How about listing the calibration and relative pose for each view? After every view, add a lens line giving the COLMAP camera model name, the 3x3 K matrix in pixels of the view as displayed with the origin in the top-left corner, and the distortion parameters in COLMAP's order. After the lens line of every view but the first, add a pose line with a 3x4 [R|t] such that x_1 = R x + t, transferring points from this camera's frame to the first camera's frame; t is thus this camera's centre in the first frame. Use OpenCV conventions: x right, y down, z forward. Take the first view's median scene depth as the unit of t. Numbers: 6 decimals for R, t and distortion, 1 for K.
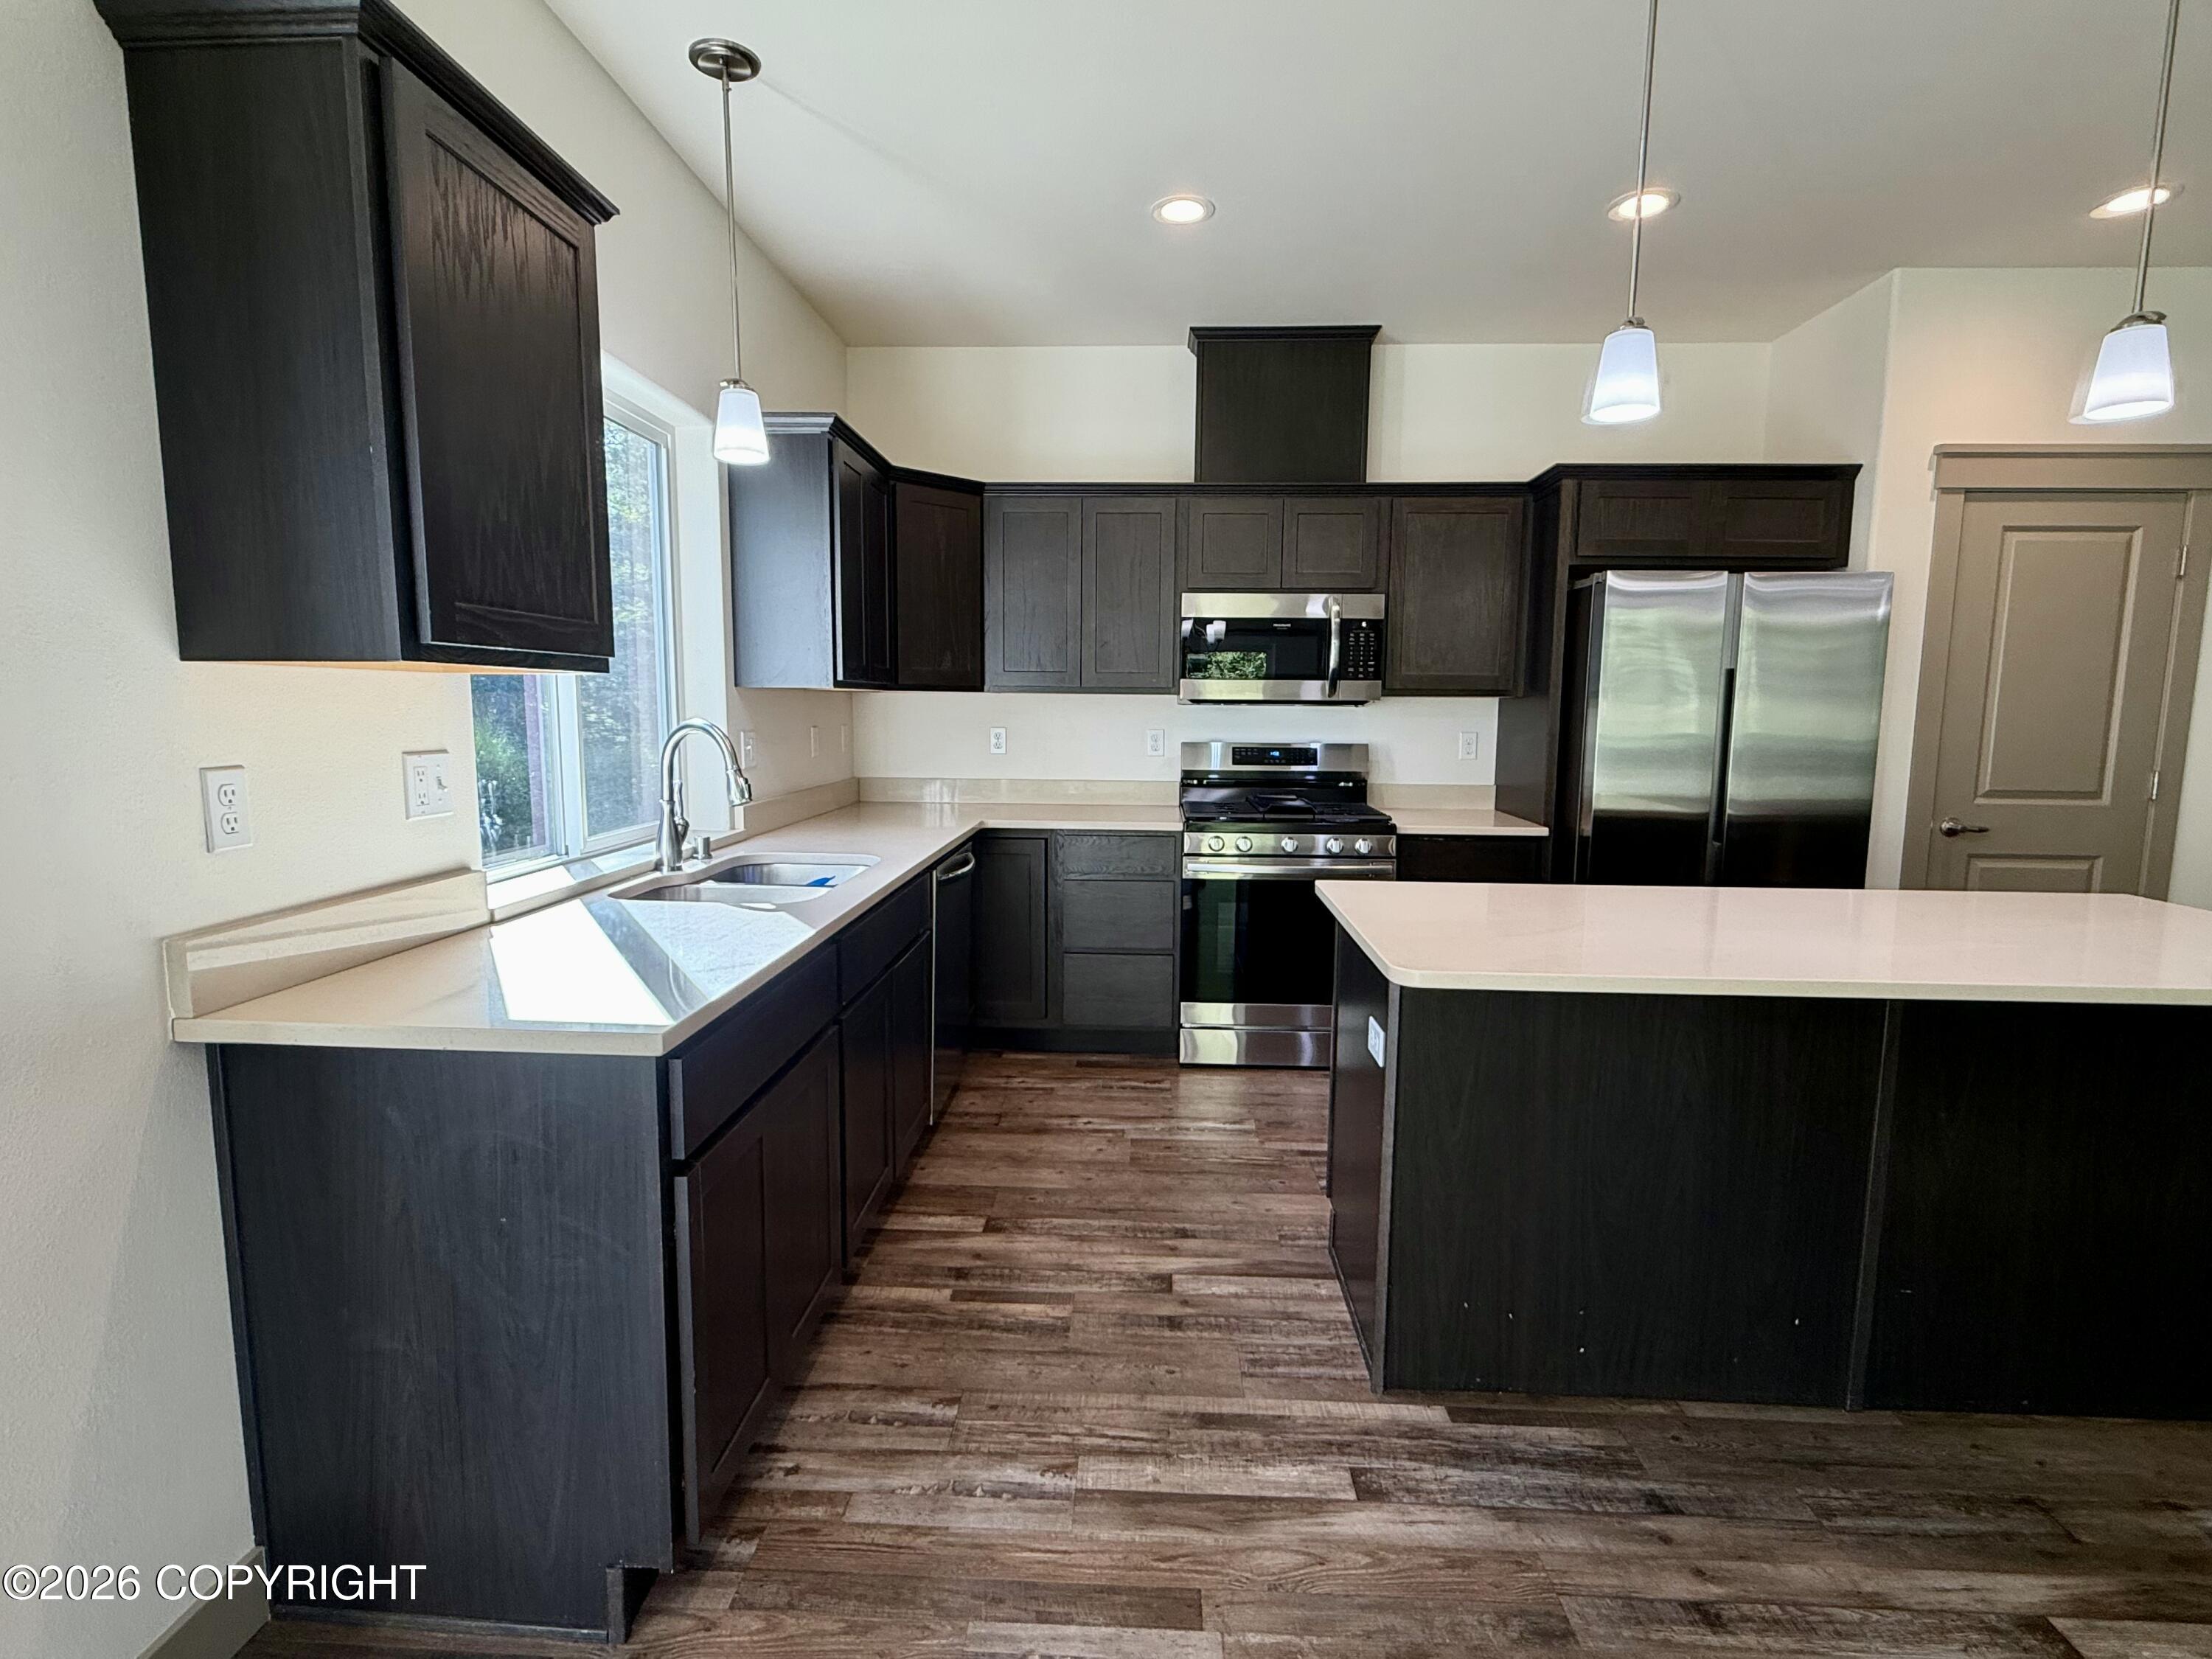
lens RADIAL K [[1068.8, 0, 1077.3], [0, 1068.8, 827.7], [0, 0, 1]] dist [0.000783, 0.000017]
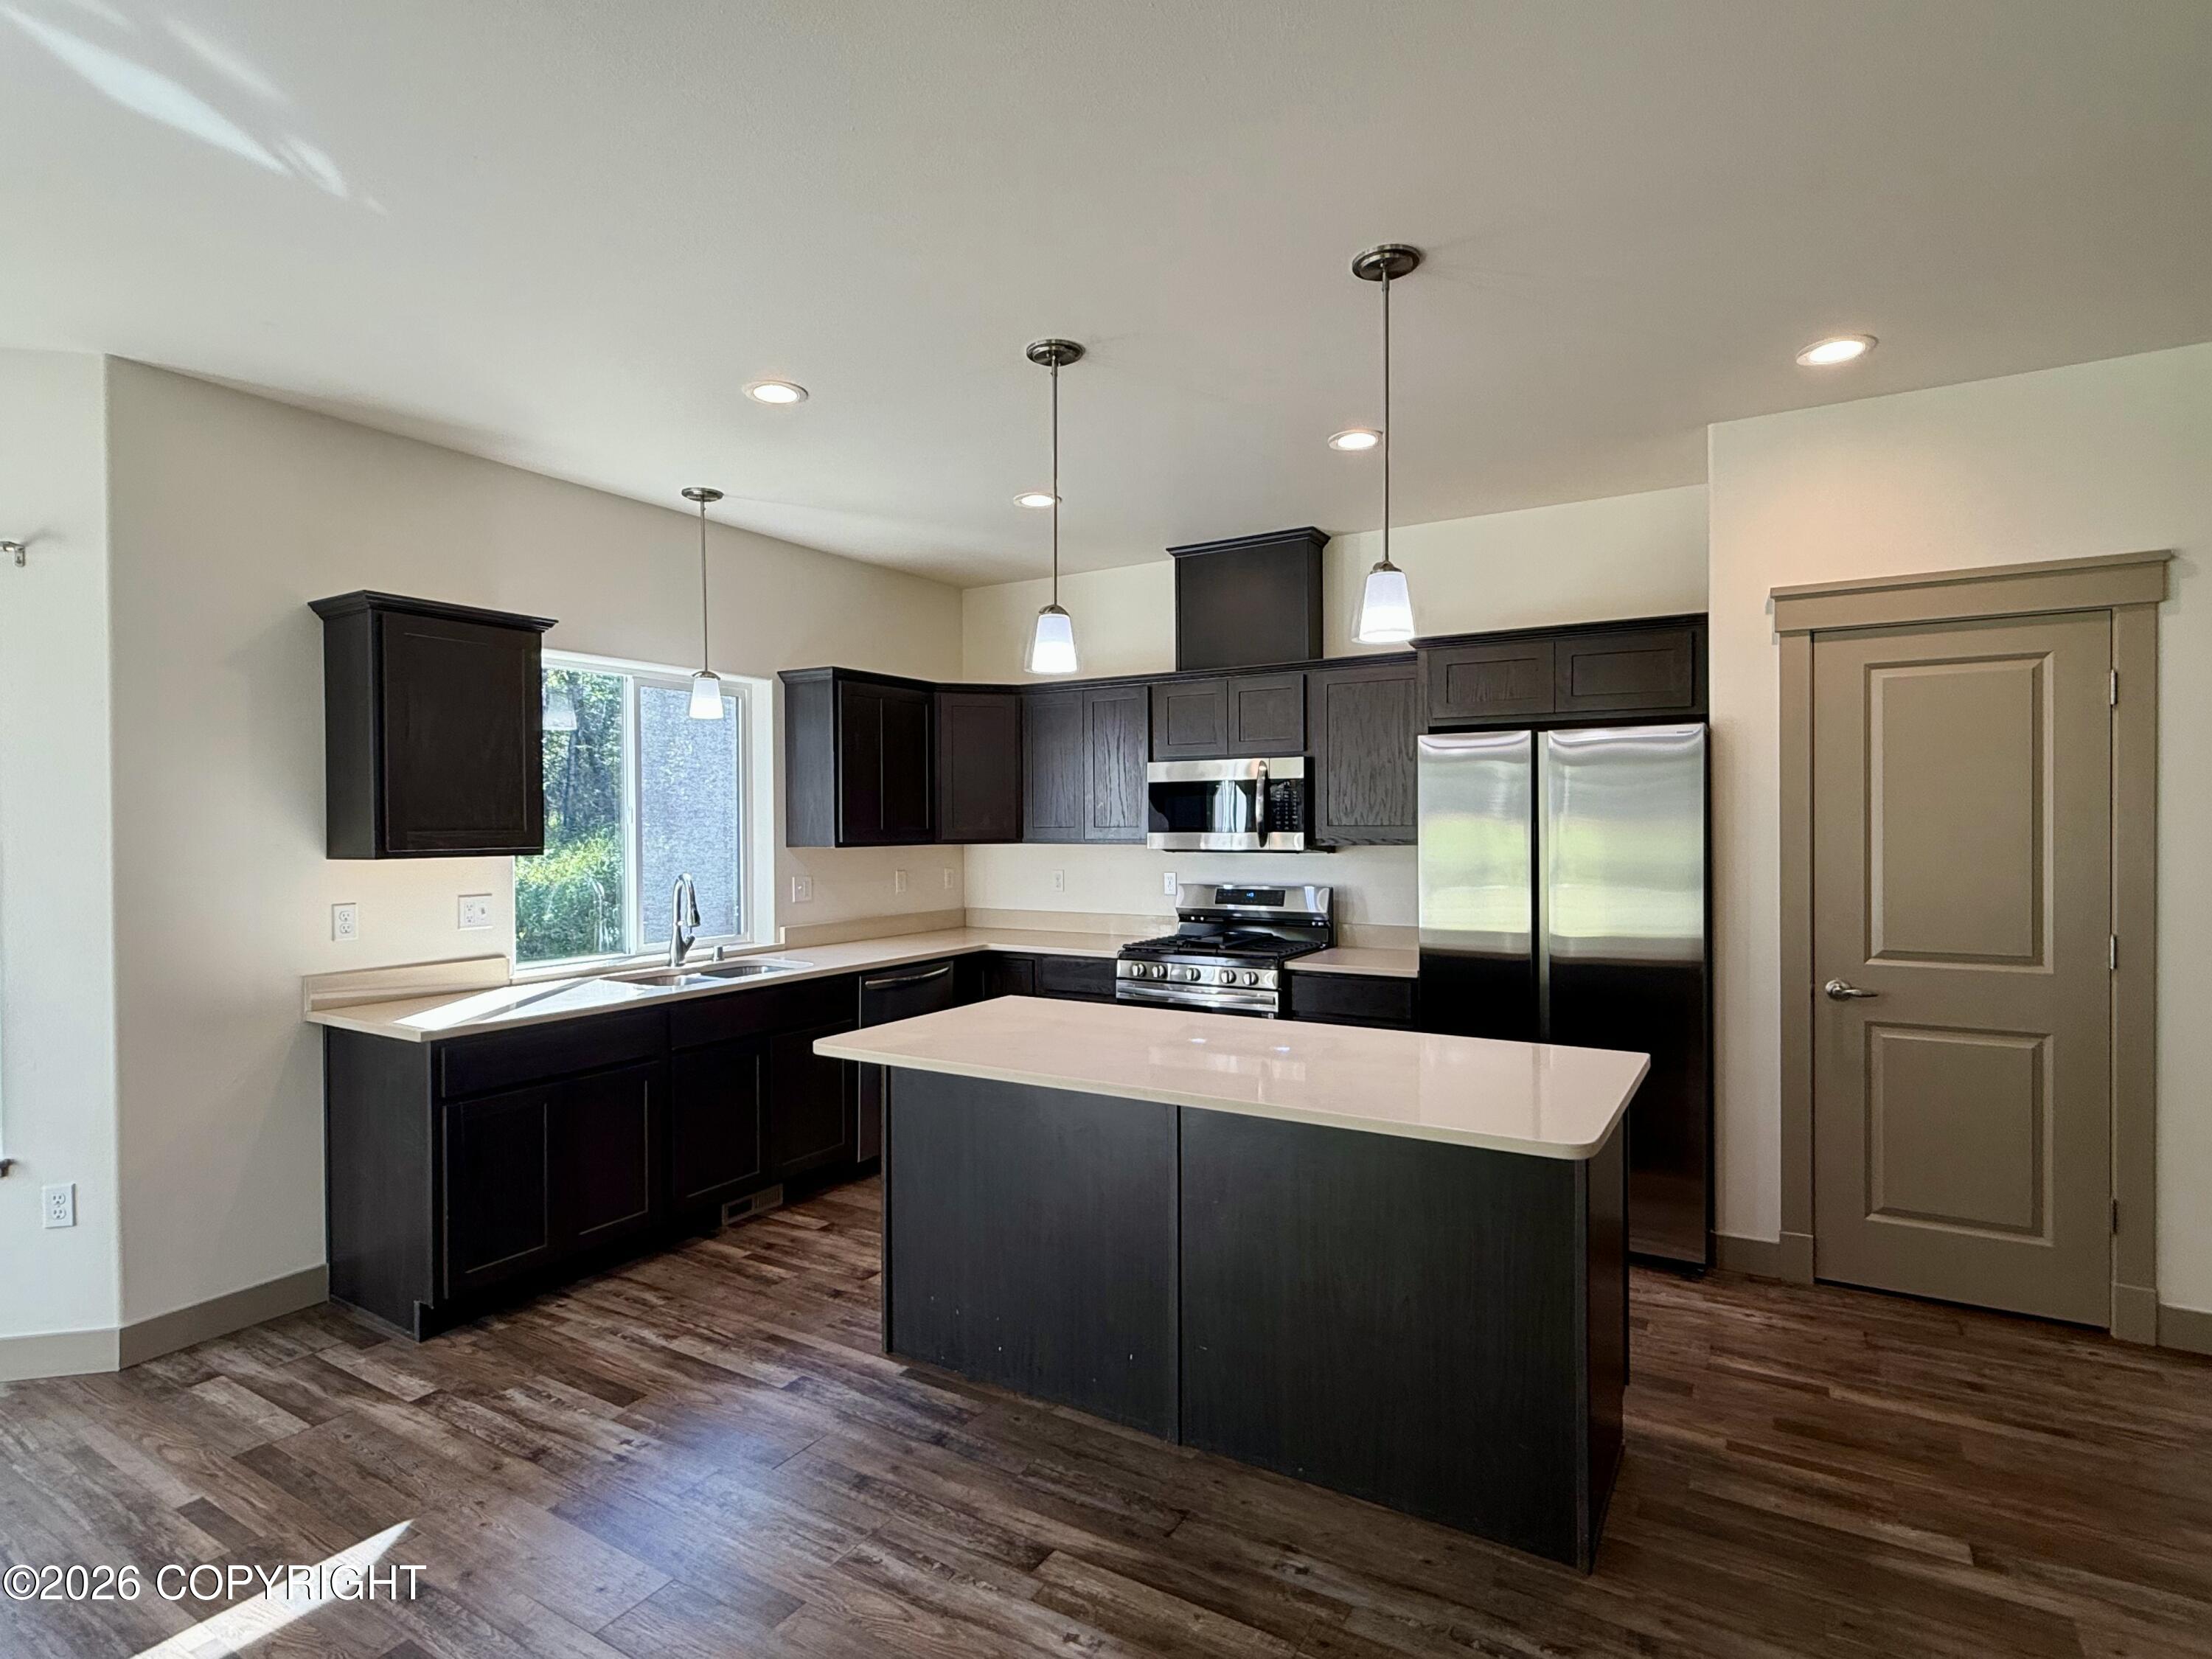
lens RADIAL K [[1113.9, 0, 1106.0], [0, 1113.9, 829.5], [0, 0, 1]] dist [-0.001570, -0.001496]
pose [[0.880254, -0.012901, -0.474327, 1.122145], [-0.039371, 0.994198, -0.100105, -0.025766], [0.472866, 0.106793, 0.874639, -0.212355]]
